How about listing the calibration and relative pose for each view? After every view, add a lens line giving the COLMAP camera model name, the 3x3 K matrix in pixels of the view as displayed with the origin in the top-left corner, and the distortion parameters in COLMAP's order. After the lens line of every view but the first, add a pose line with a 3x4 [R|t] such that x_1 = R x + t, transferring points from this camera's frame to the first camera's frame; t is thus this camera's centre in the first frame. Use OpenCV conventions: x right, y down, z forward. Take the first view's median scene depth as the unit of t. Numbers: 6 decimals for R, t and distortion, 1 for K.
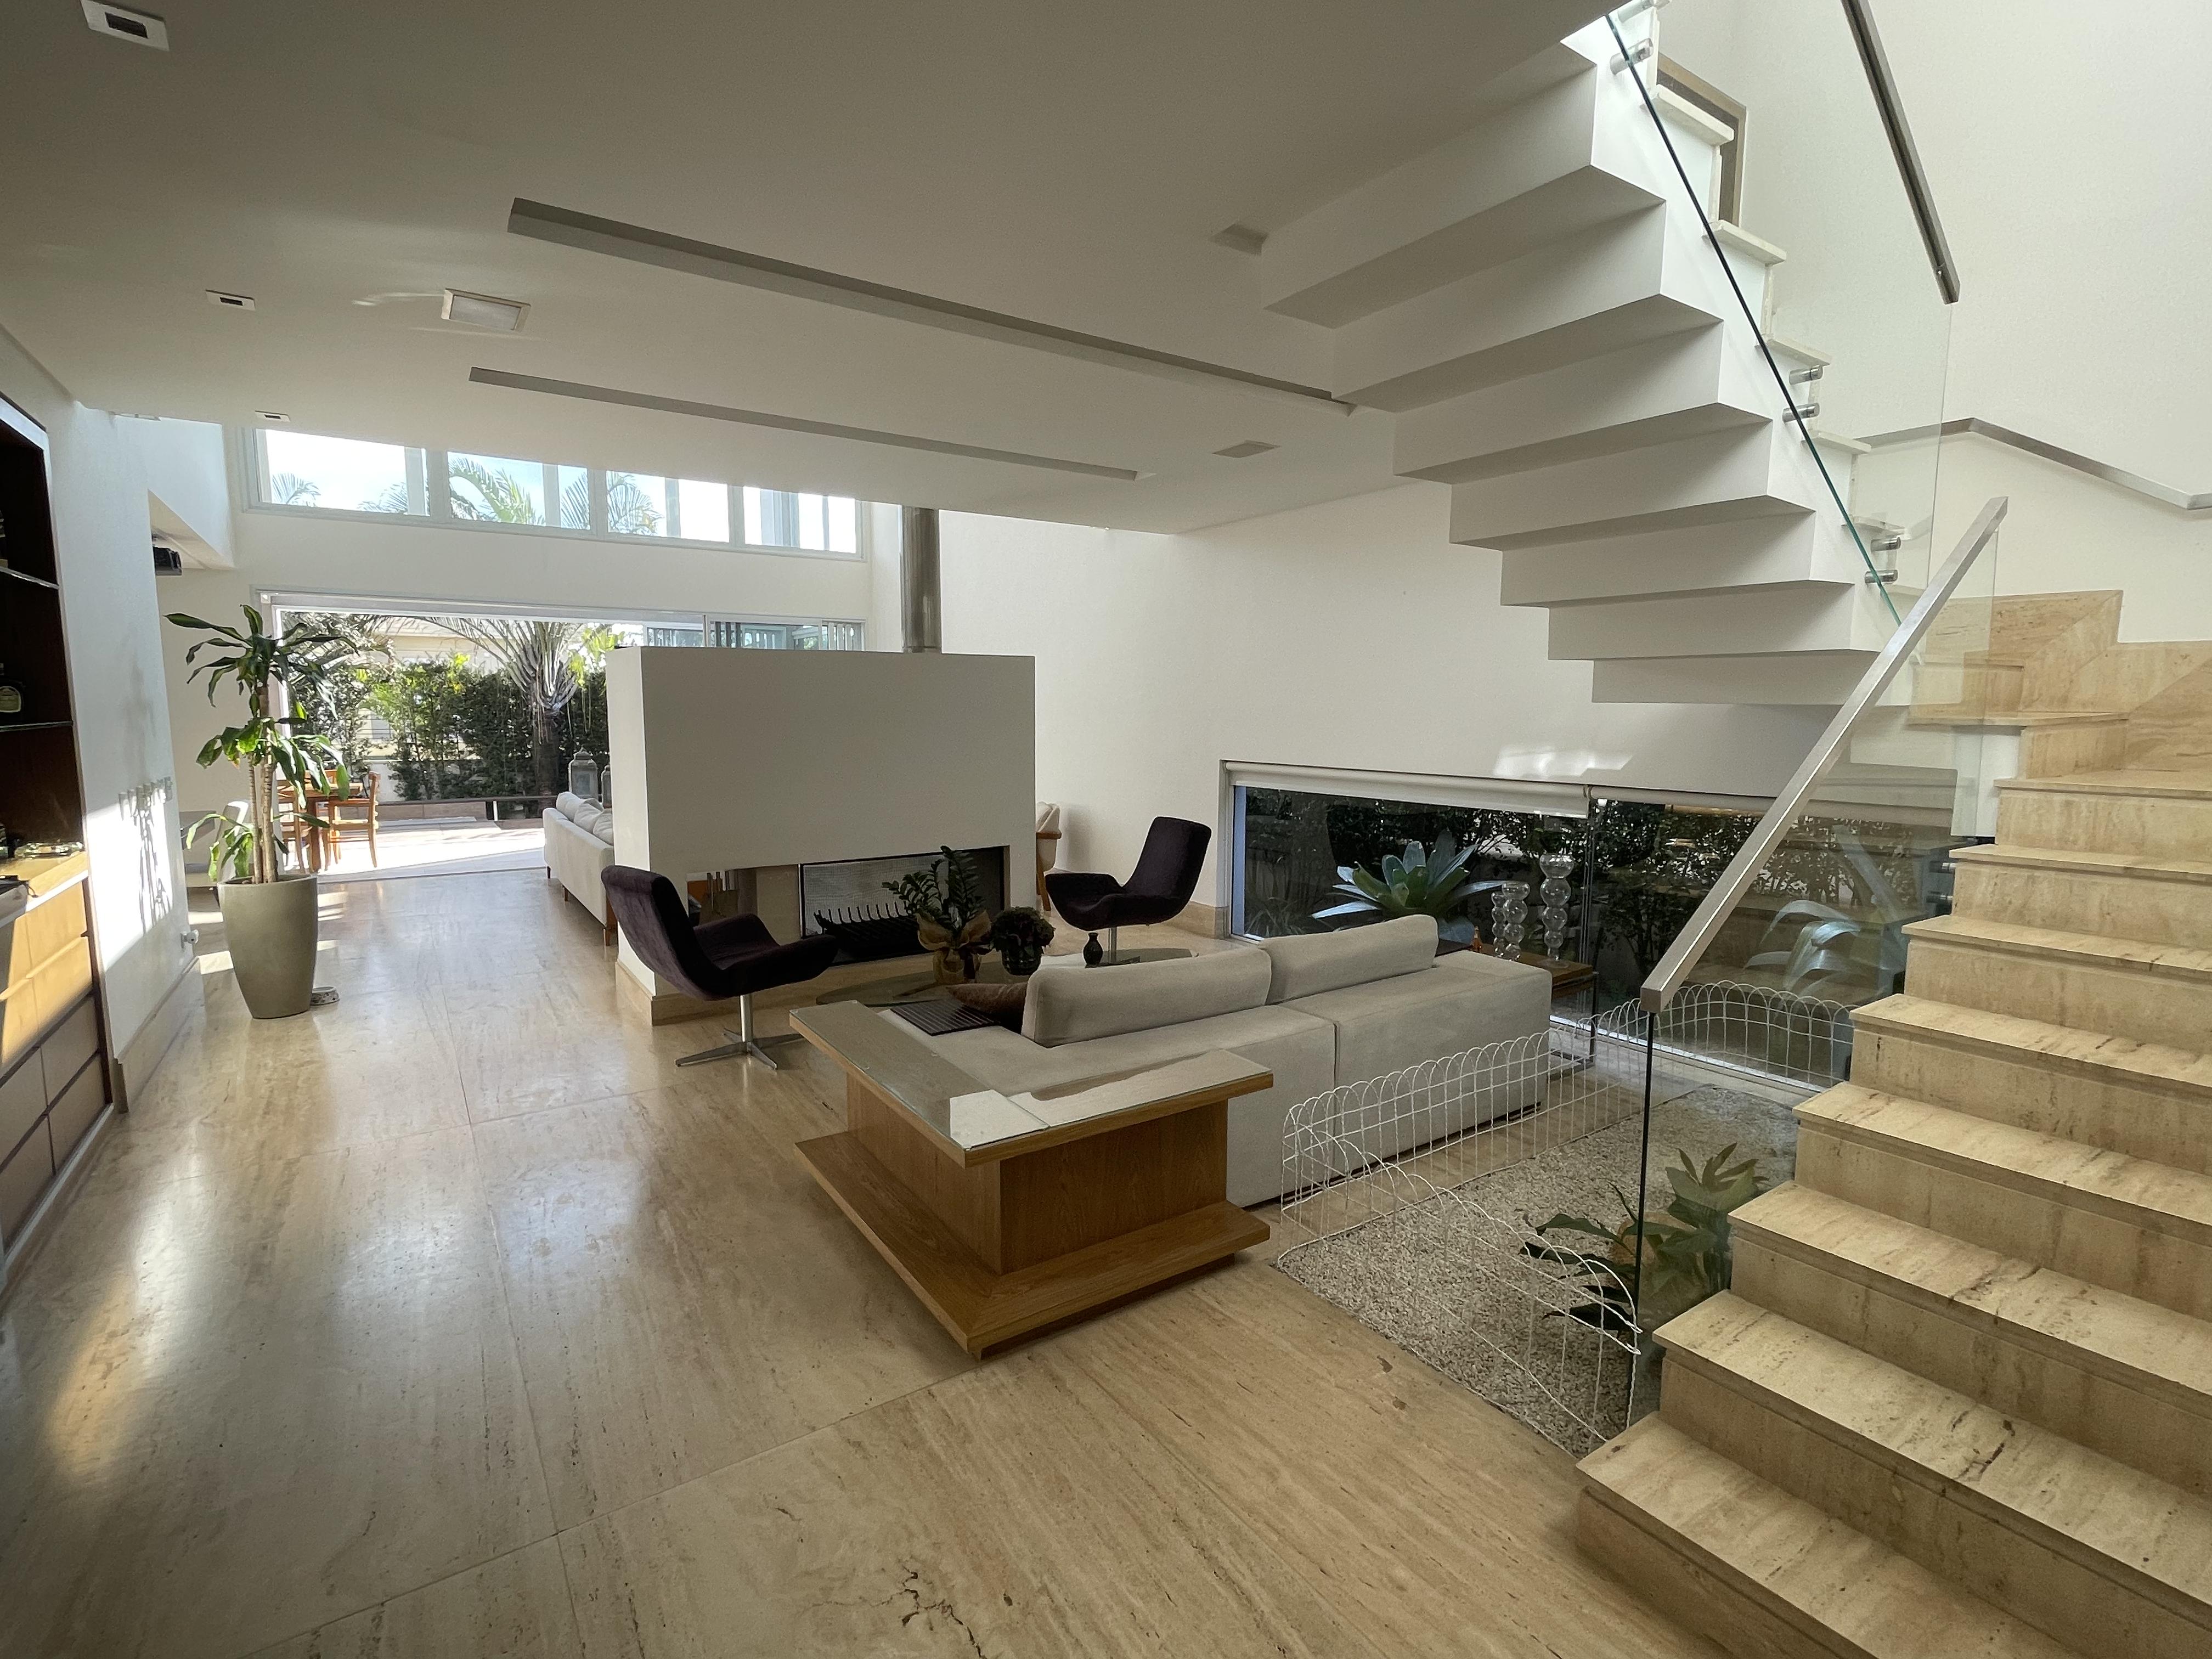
lens RADIAL K [[1041.1, 0, 1100.7], [0, 1041.1, 826.7], [0, 0, 1]] dist [-0.001201, -0.000717]
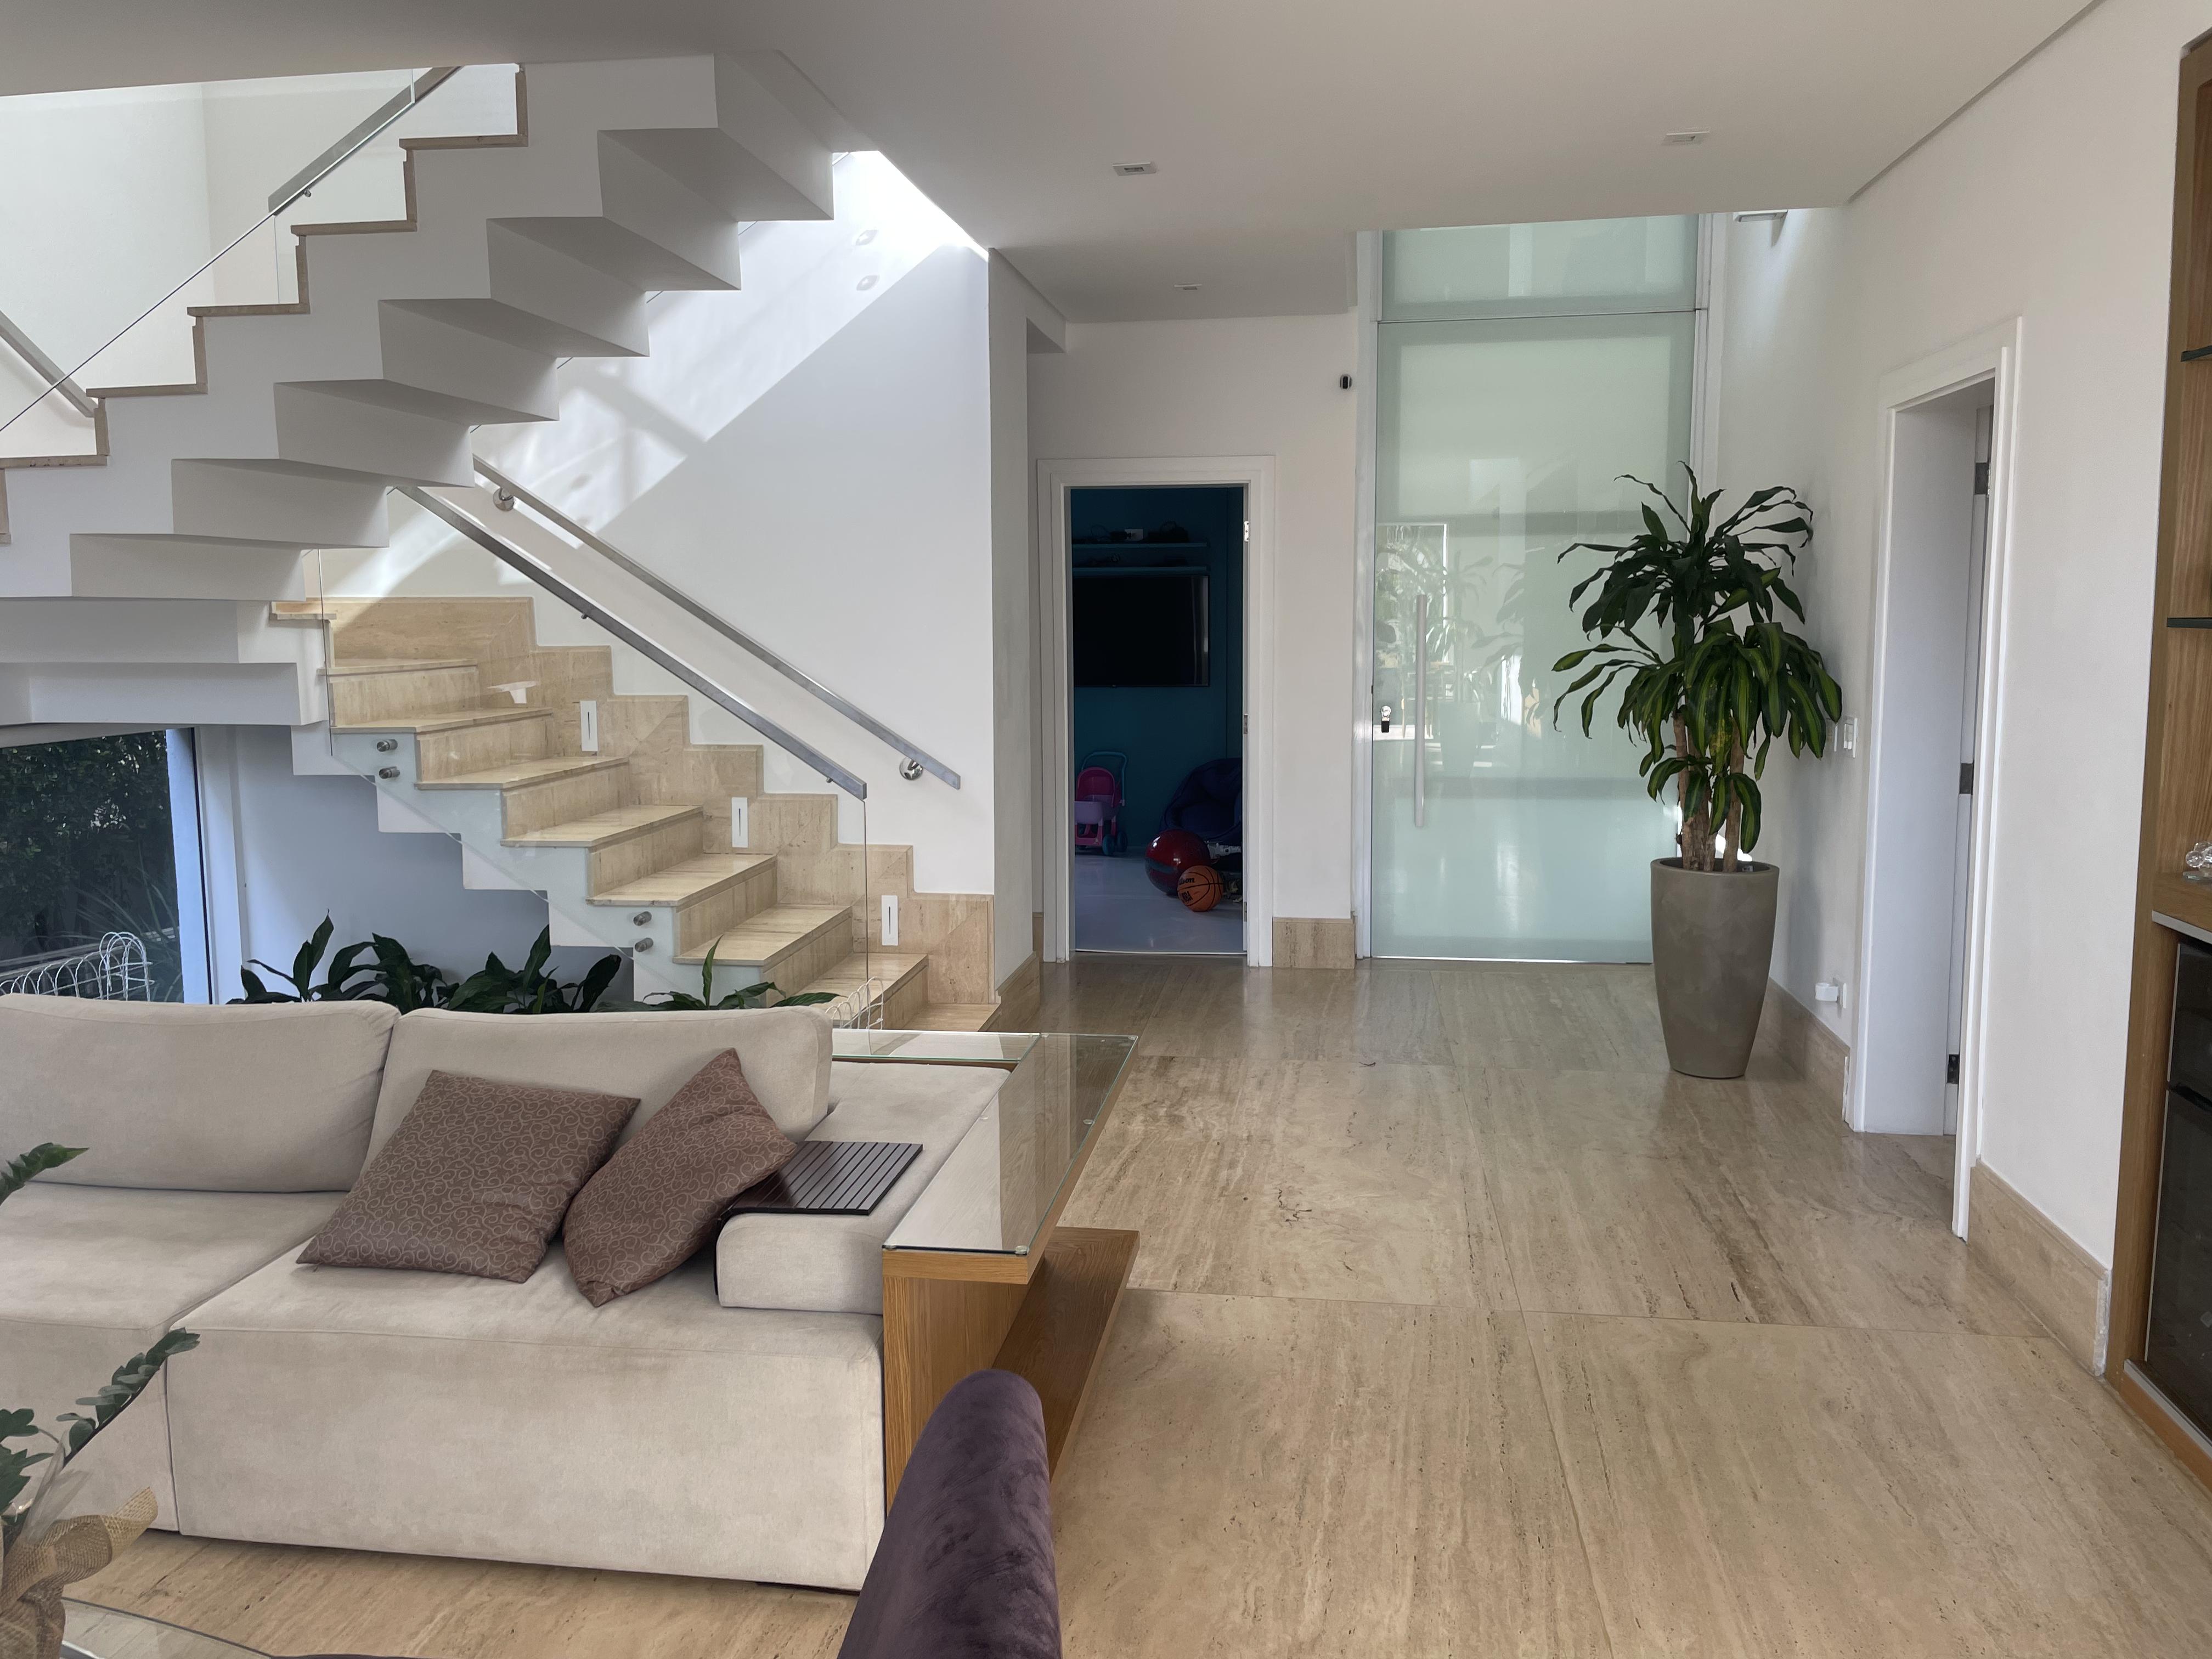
lens RADIAL K [[1678.0, 0, 1104.0], [0, 1678.0, 821.7], [0, 0, 1]] dist [0.047643, -0.006505]
pose [[-0.737368, -0.081479, 0.670559, -0.749985], [0.089995, 0.971999, 0.217069, -0.158020], [-0.669470, 0.220407, -0.709388, 1.355392]]
